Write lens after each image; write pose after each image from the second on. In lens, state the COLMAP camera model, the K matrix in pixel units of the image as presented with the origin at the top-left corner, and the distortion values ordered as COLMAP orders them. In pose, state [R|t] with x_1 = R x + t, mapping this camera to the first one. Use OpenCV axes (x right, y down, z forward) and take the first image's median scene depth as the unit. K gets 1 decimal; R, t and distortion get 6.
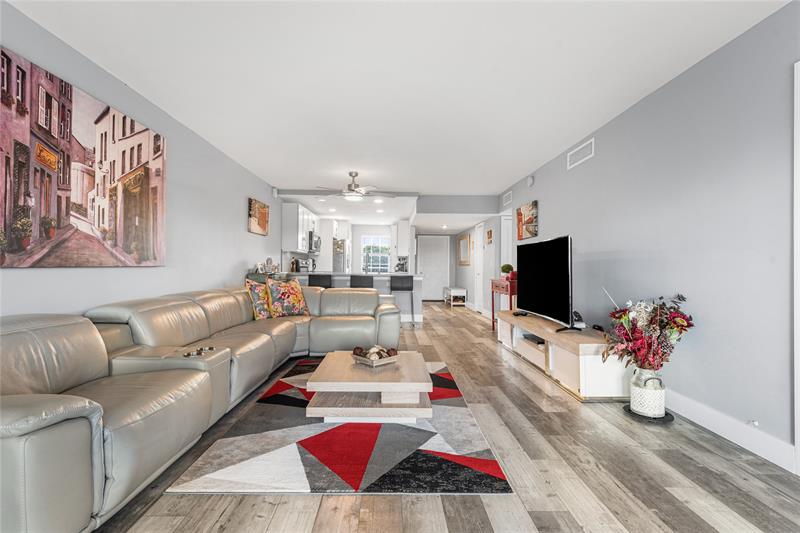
lens RADIAL K [[348.8, 0, 416.9], [0, 348.8, 255.1], [0, 0, 1]] dist [0.006458, -0.003087]
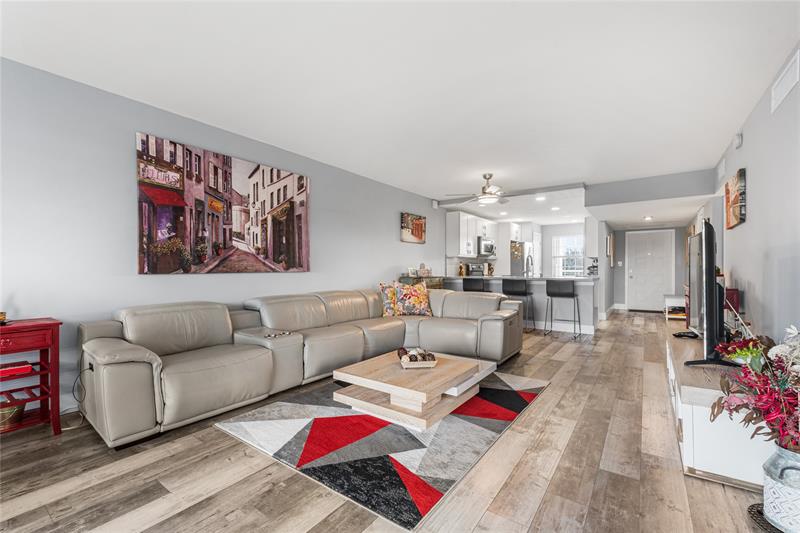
lens RADIAL K [[348.8, 0, 424.3], [0, 348.8, 260.0], [0, 0, 1]] dist [0.006458, -0.003087]
pose [[0.802660, -0.028119, -0.595773, 0.546284], [0.030012, 0.999527, -0.006741, 0.011289], [0.595681, -0.012470, 0.803125, 0.217241]]
